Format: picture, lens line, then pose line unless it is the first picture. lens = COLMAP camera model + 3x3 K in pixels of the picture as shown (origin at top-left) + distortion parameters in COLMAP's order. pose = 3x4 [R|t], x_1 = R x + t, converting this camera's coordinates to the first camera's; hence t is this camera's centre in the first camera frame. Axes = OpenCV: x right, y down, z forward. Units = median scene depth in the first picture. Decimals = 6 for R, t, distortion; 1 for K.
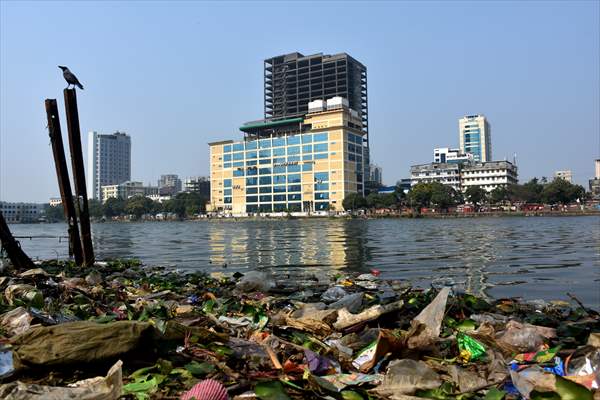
lens RADIAL K [[471.1, 0, 298.0], [0, 471.1, 201.9], [0, 0, 1]] dist [-0.150100, 0.113433]
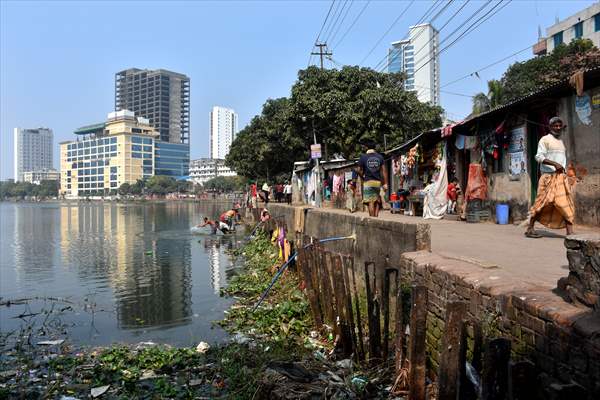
lens RADIAL K [[473.0, 0, 300.0], [0, 473.0, 200.0], [0, 0, 1]] dist [-0.153313, 0.113552]
pose [[0.997489, 0.009946, -0.070113, 0.610591], [-0.006969, 0.999069, 0.042580, -0.025536], [0.070471, -0.041985, 0.996630, -0.251157]]
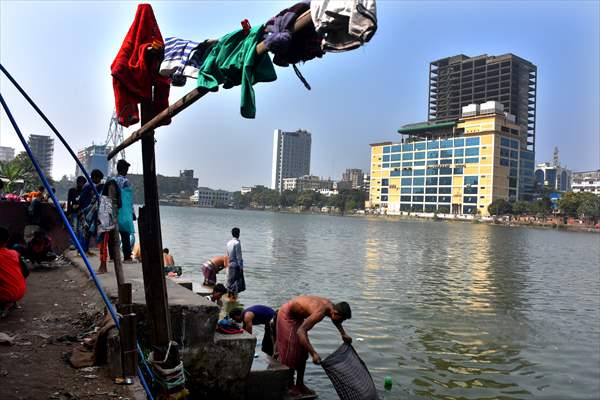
lens RADIAL K [[471.1, 0, 298.0], [0, 471.1, 201.9], [0, 0, 1]] dist [-0.150100, 0.113433]
pose [[0.916314, 0.057520, -0.396309, 0.095554], [-0.052115, 0.998343, 0.024401, -0.011367], [0.397055, -0.001706, 0.917793, -0.053052]]
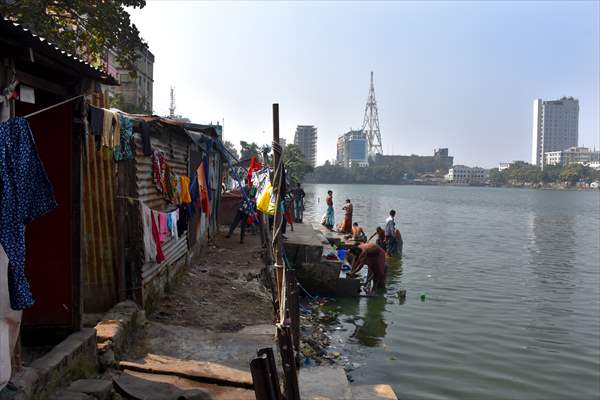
lens RADIAL K [[471.1, 0, 298.0], [0, 471.1, 201.9], [0, 0, 1]] dist [-0.150100, 0.113433]
pose [[0.583249, 0.067671, -0.809470, 0.121129], [0.000662, 0.996484, 0.083783, -0.014376], [0.812293, -0.049402, 0.581153, -0.065009]]
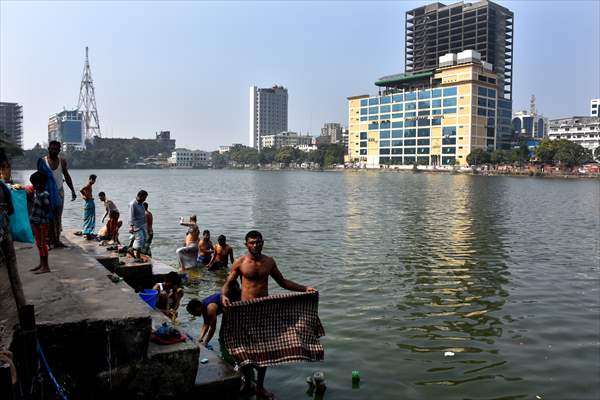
lens RADIAL K [[471.1, 0, 298.0], [0, 471.1, 201.9], [0, 0, 1]] dist [-0.150100, 0.113433]
pose [[0.934113, 0.051911, -0.353182, 0.095573], [-0.011484, 0.993228, 0.115610, -0.012595], [0.356792, -0.103937, 0.928384, -0.048754]]
